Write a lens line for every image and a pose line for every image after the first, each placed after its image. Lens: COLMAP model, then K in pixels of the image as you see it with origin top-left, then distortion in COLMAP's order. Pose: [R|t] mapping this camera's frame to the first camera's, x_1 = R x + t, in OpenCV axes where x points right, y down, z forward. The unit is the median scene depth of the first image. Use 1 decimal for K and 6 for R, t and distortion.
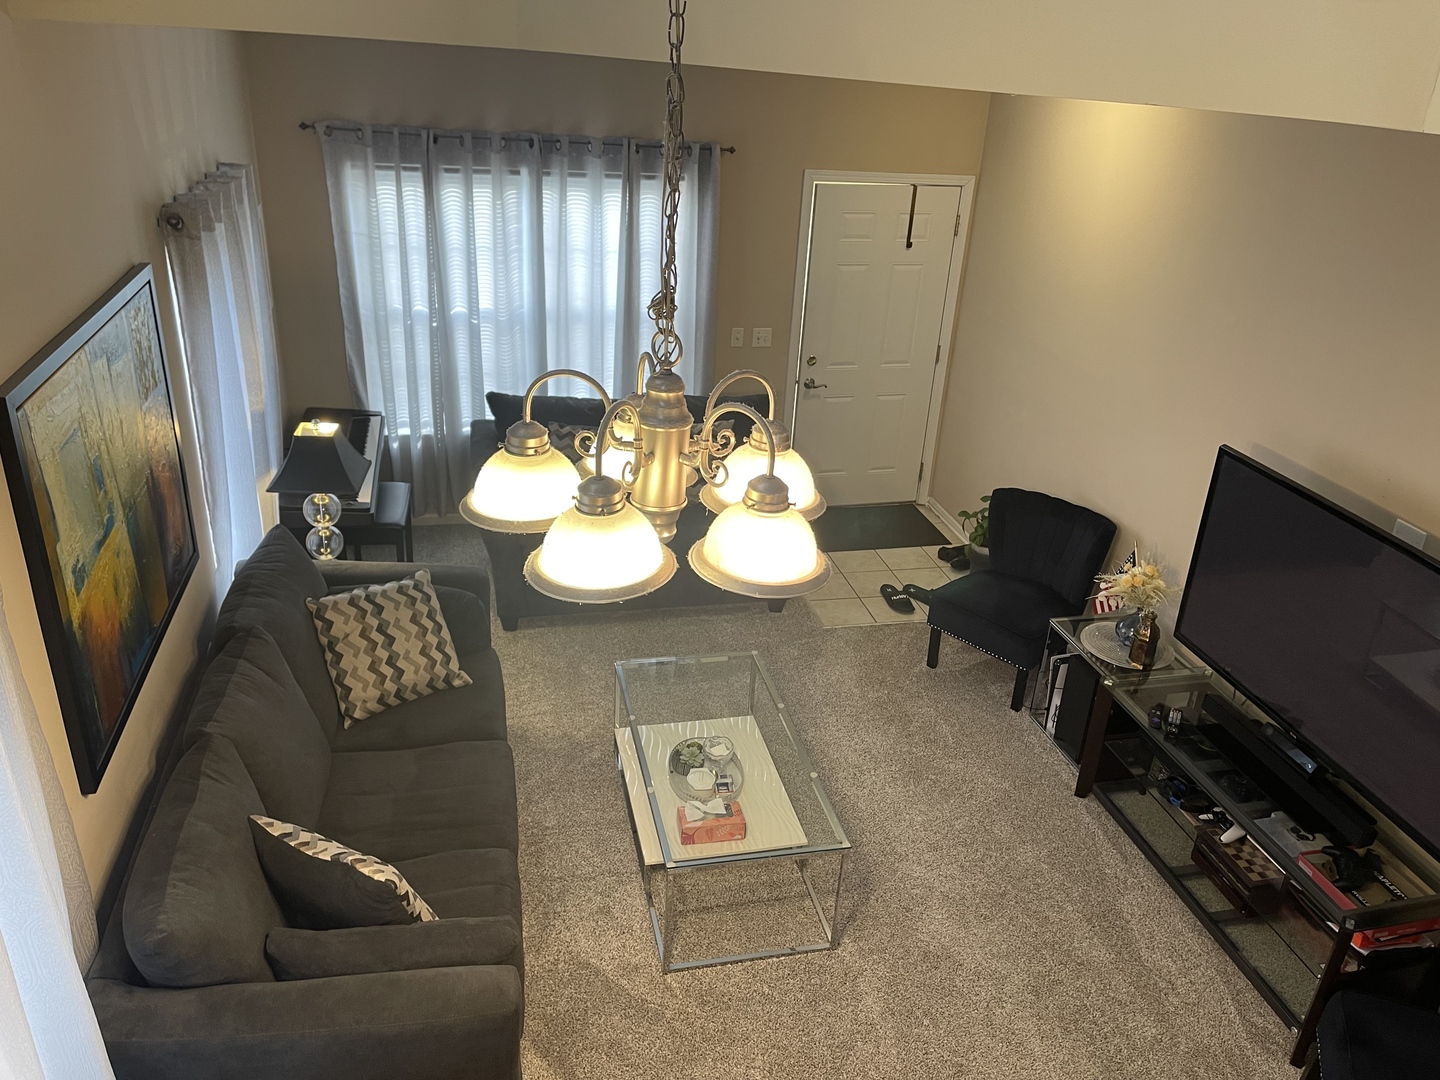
lens RADIAL K [[1086.6, 0, 729.7], [0, 1086.6, 533.1], [0, 0, 1]] dist [0.069472, -0.099524]
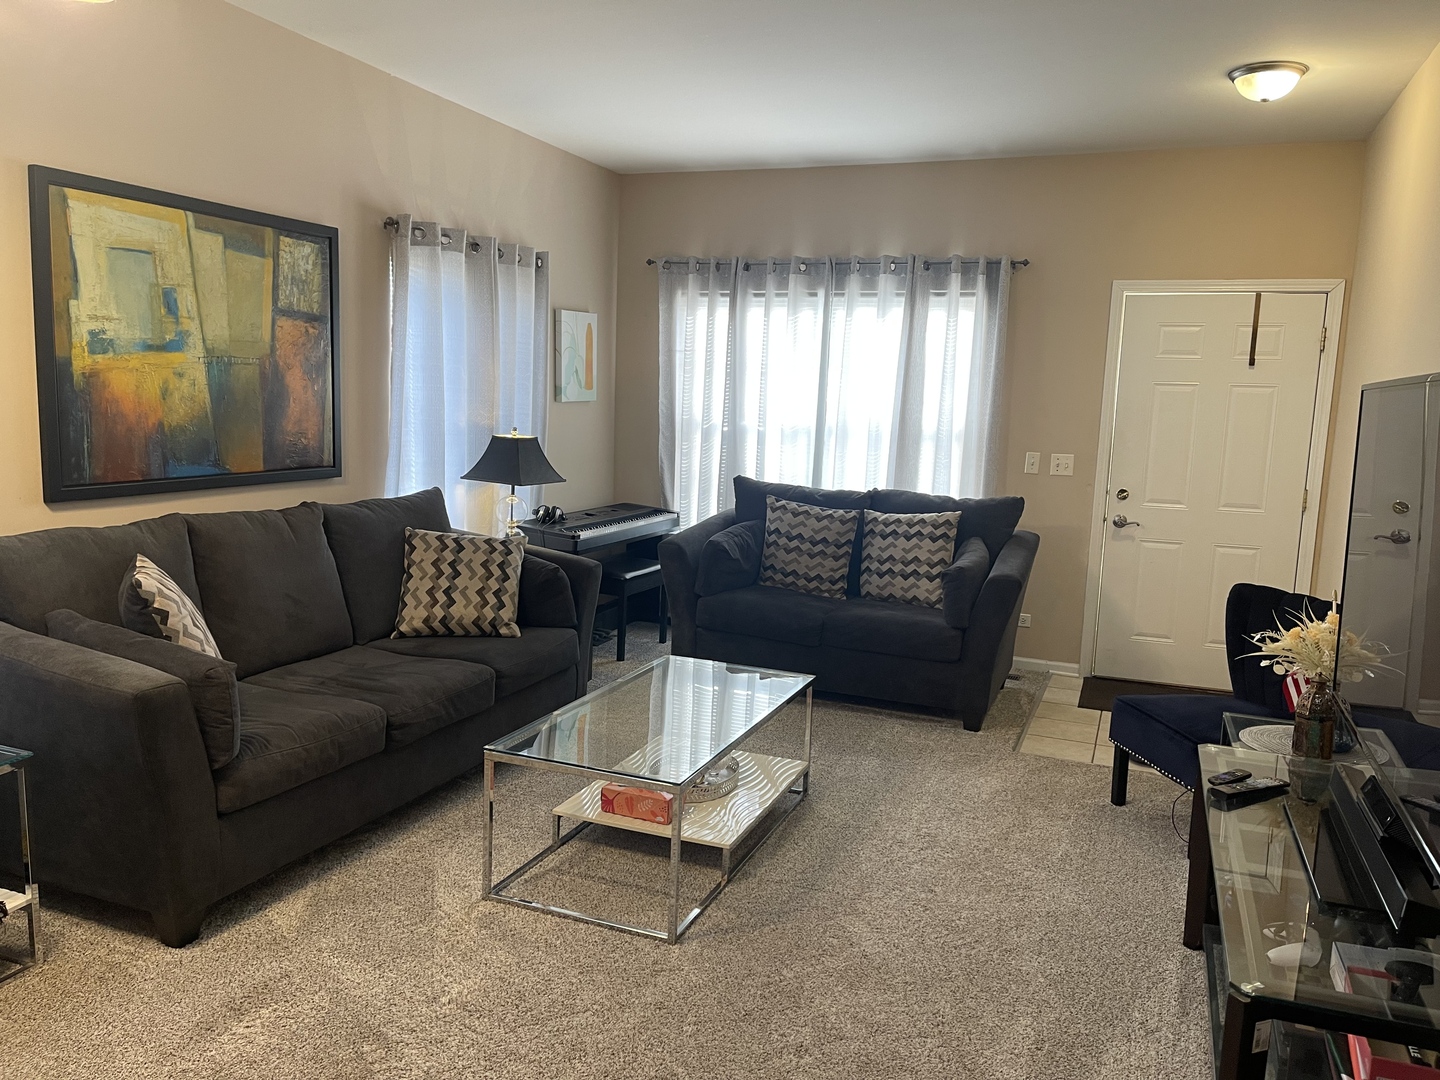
lens RADIAL K [[1086.6, 0, 716.6], [0, 1086.6, 542.9], [0, 0, 1]] dist [0.069472, -0.099524]
pose [[0.813084, 0.047722, -0.580187, 0.365950], [-0.233859, 0.939457, -0.250461, 0.194166], [0.533108, 0.339328, 0.775018, 0.201420]]
